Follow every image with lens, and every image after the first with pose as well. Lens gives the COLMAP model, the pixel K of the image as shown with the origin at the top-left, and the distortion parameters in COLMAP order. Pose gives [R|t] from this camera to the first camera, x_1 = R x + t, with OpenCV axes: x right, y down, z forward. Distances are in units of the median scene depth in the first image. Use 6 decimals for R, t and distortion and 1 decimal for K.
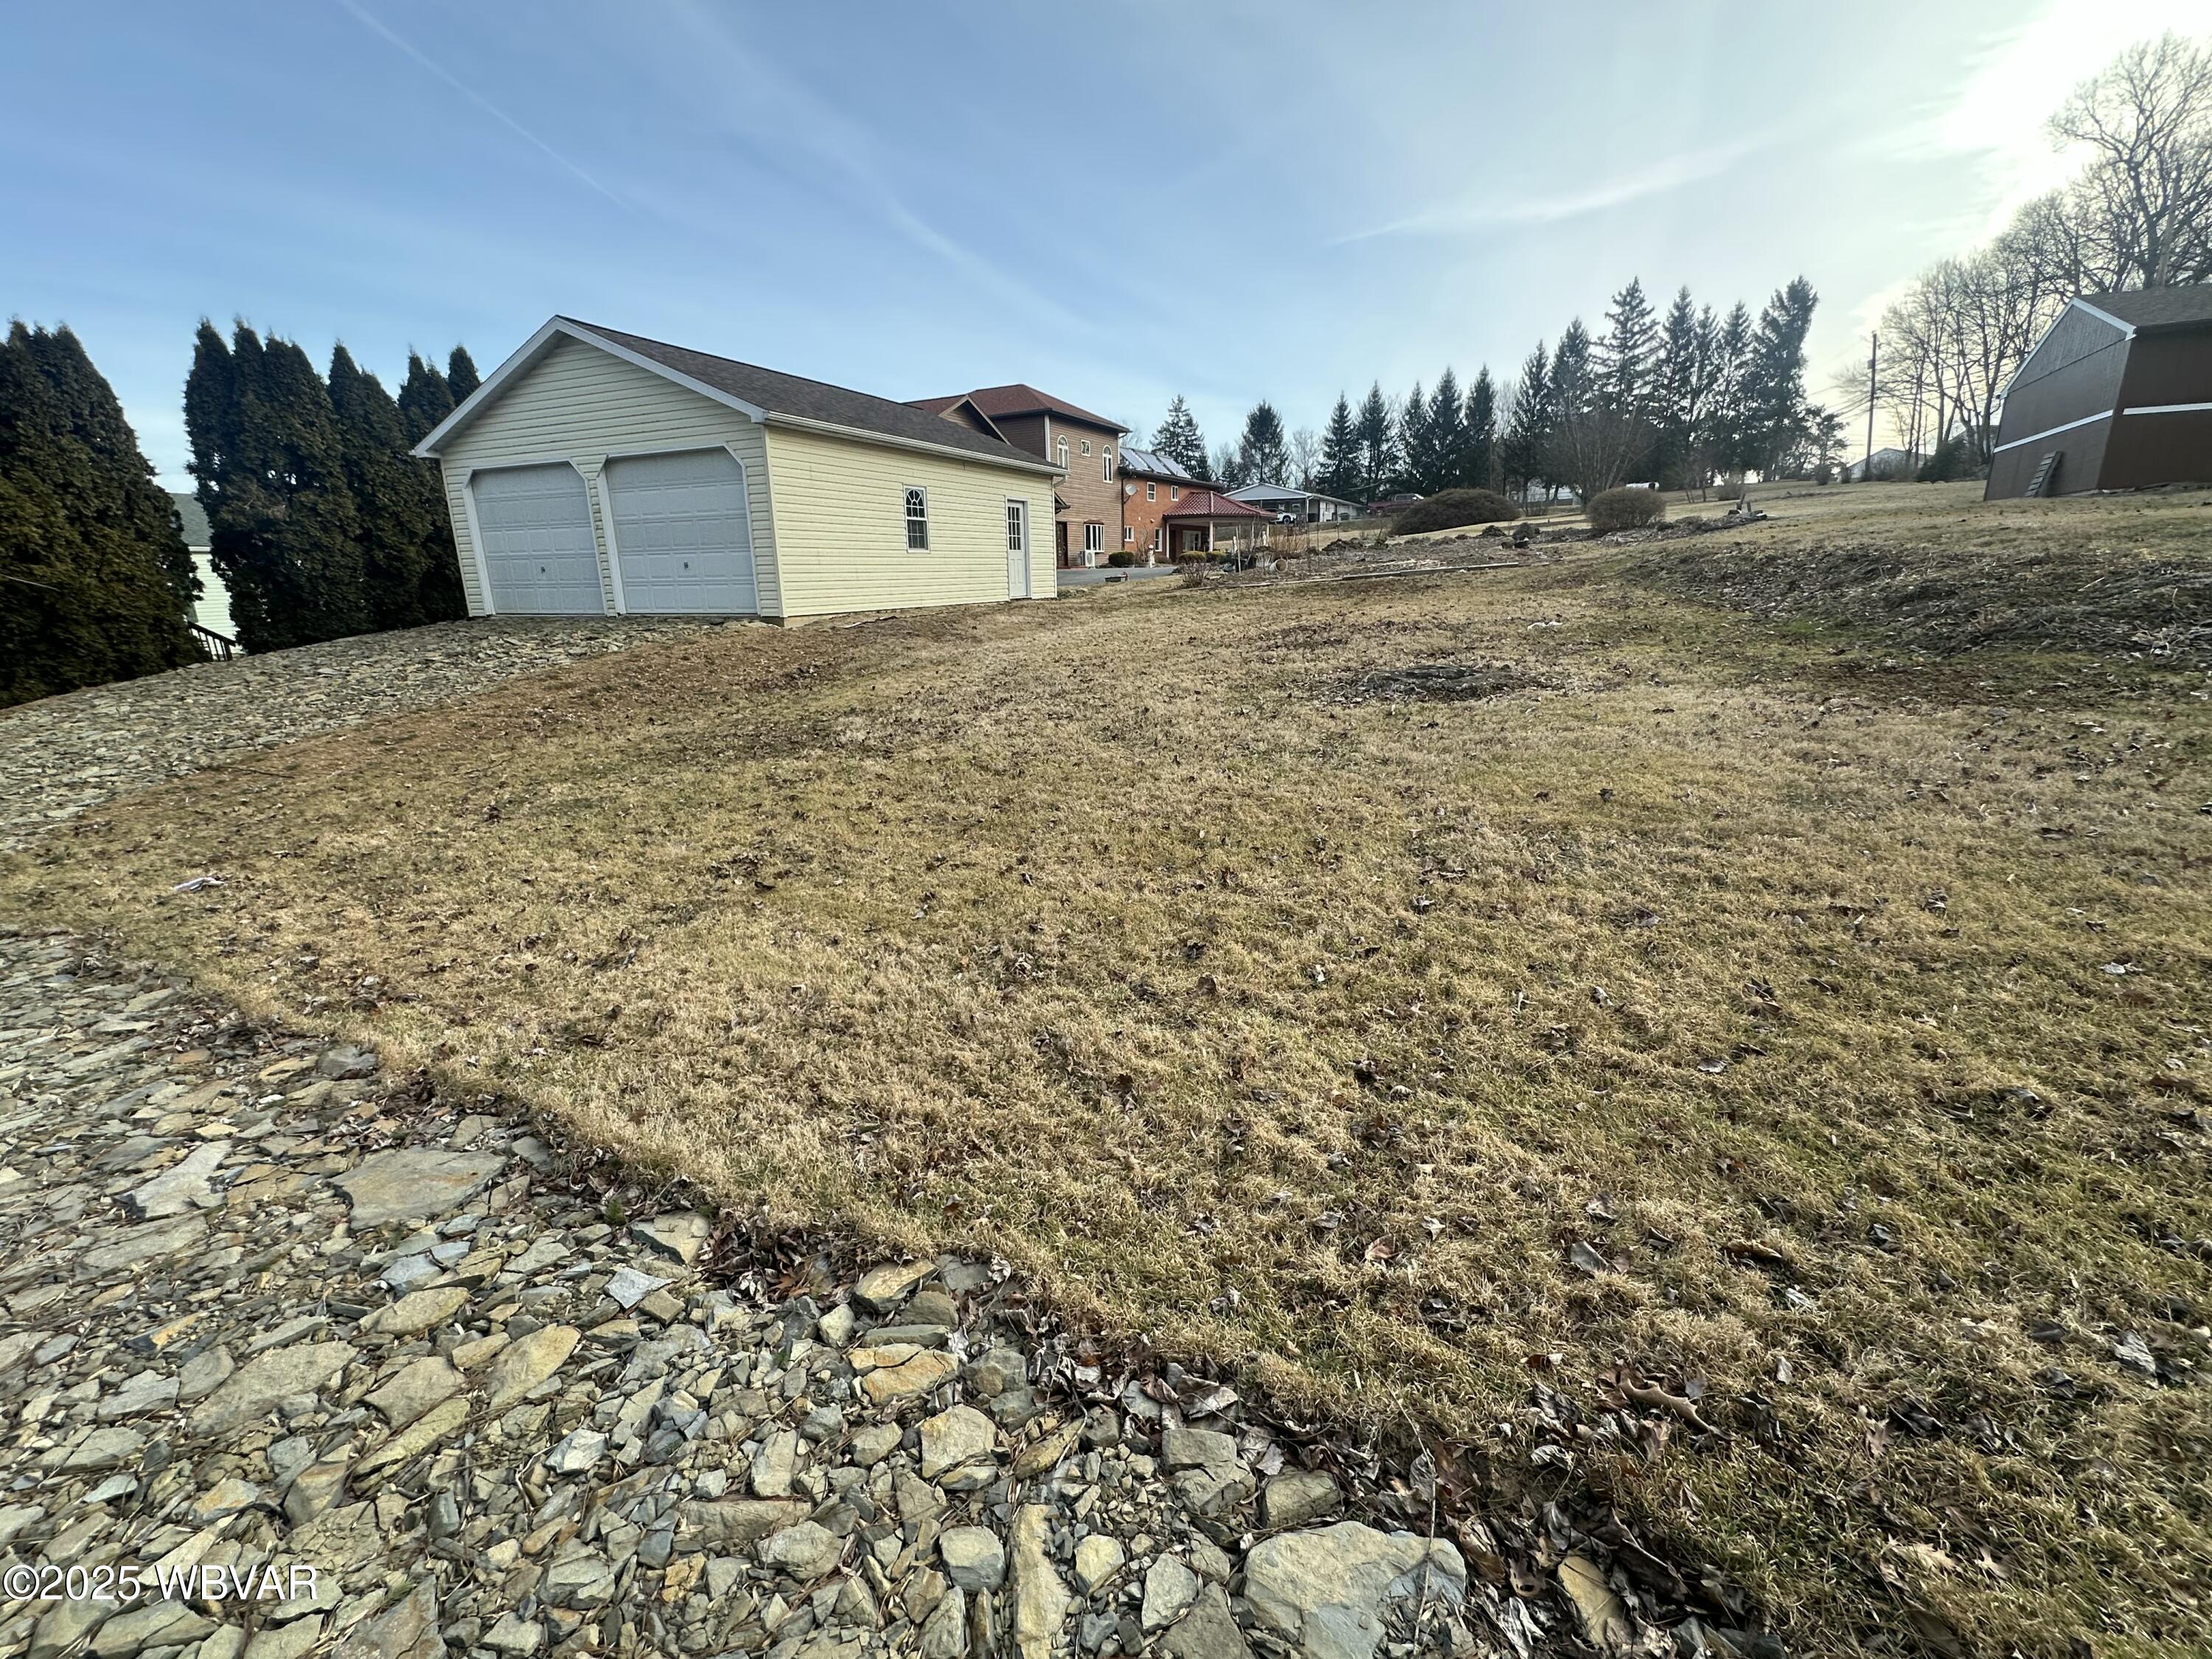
lens RADIAL K [[945.9, 0, 1106.0], [0, 945.9, 829.5], [0, 0, 1]] dist [-0.002364, 0.000436]
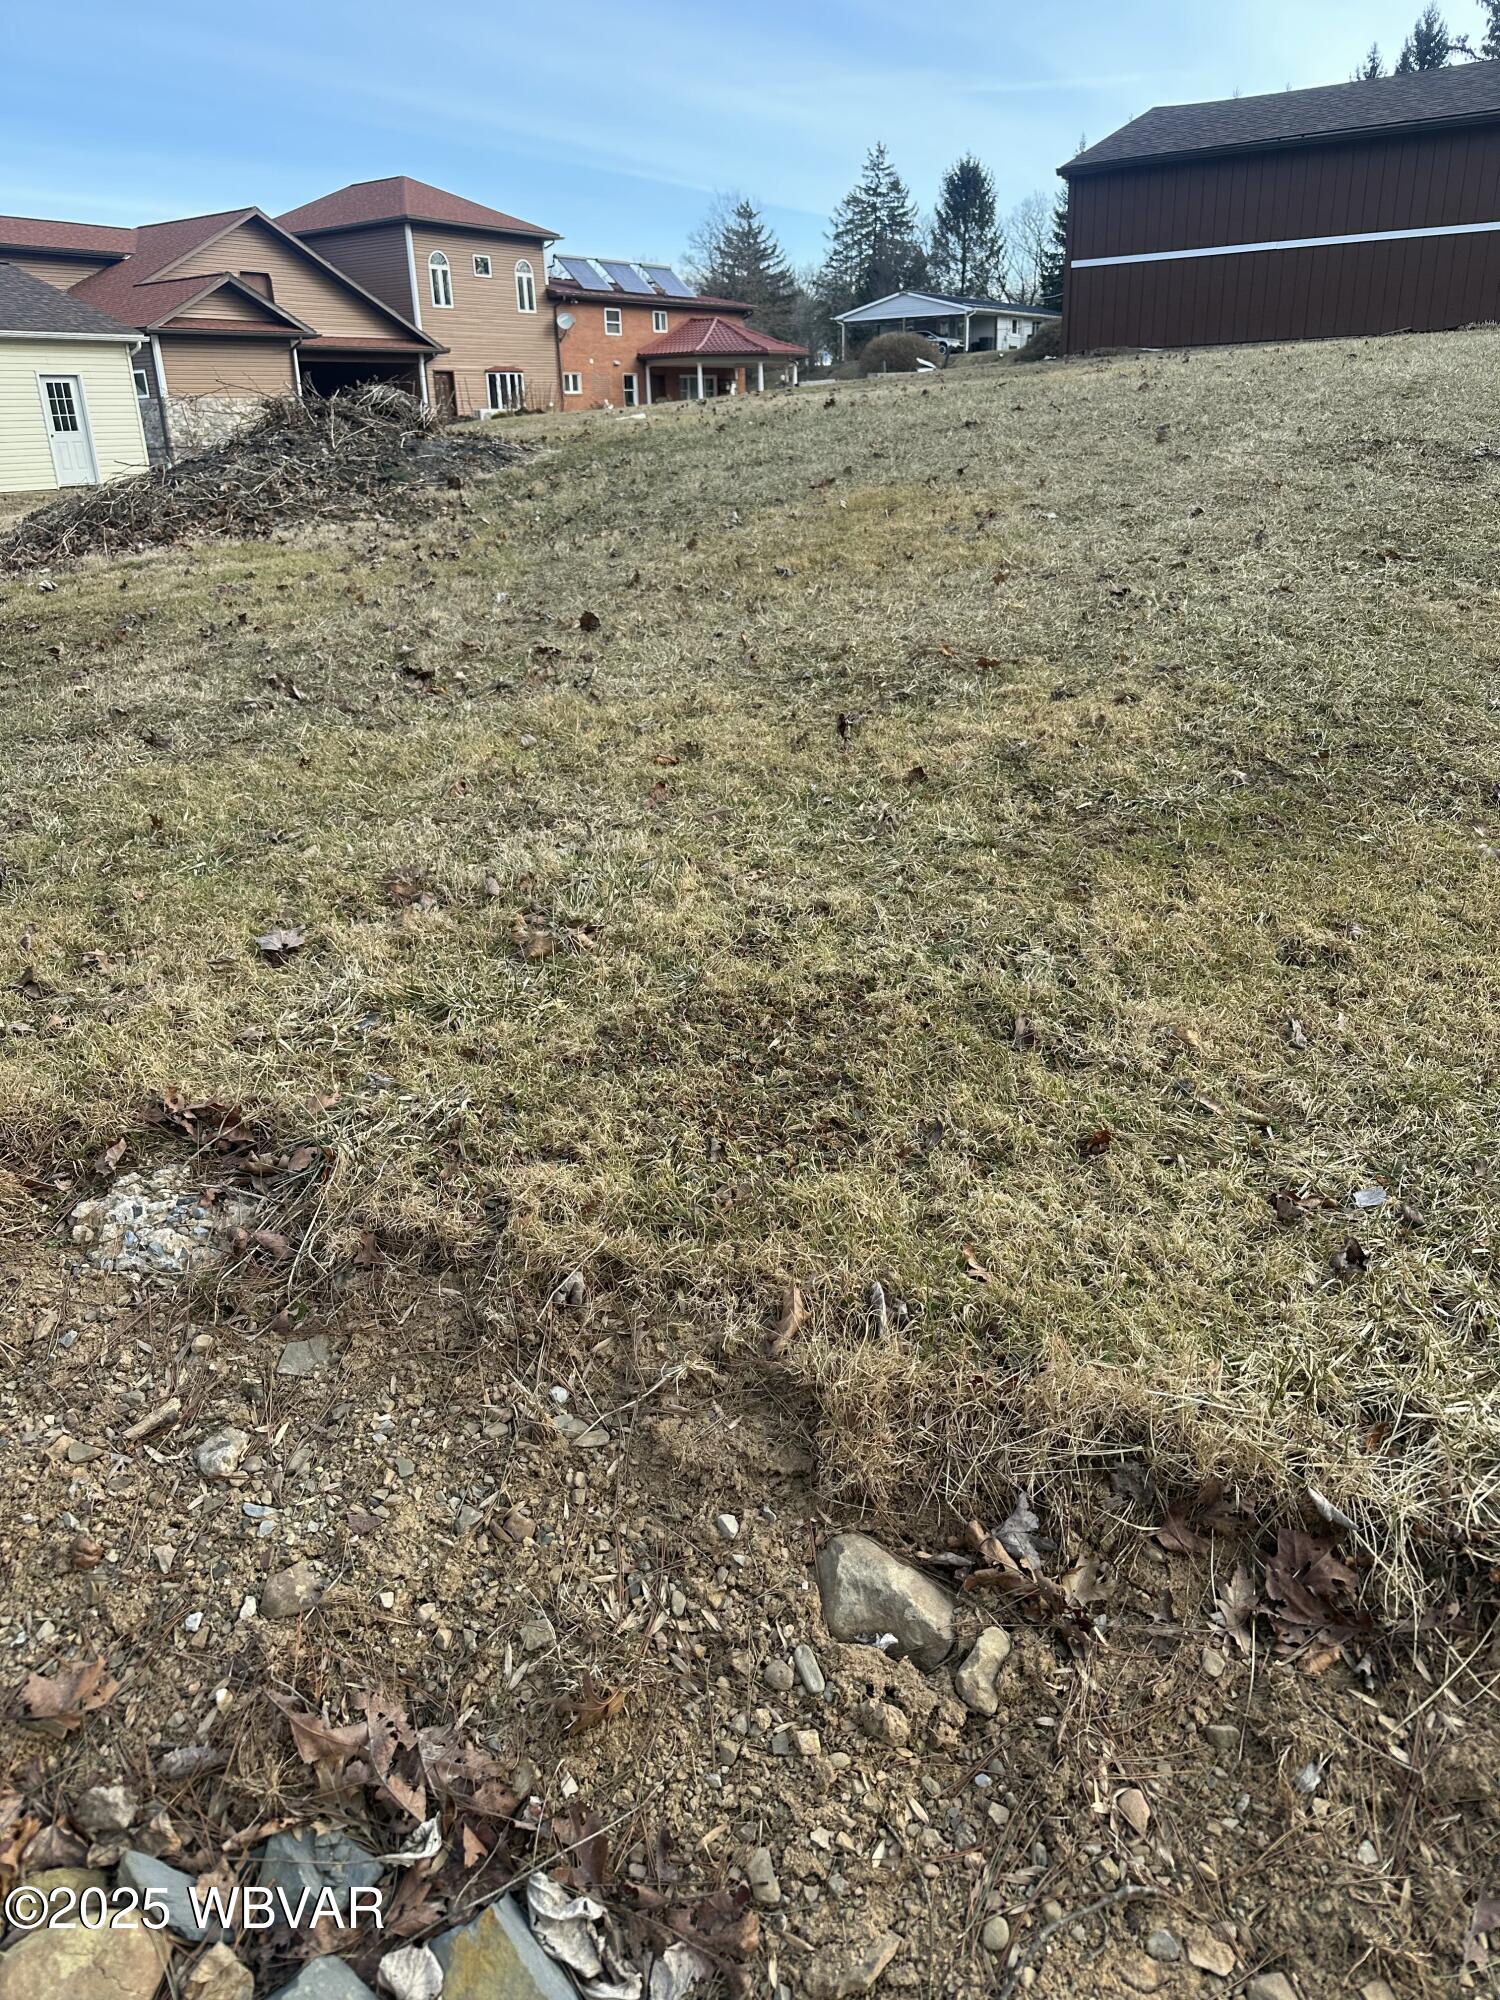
lens RADIAL K [[1410.6, 0, 753.4], [0, 1410.6, 1027.4], [0, 0, 1]] dist [0.035624, -0.056286]
pose [[0.994259, 0.032043, -0.102092, 4.183321], [-0.017716, 0.990236, 0.138268, 0.428582], [0.105526, -0.135666, 0.985119, -2.081998]]
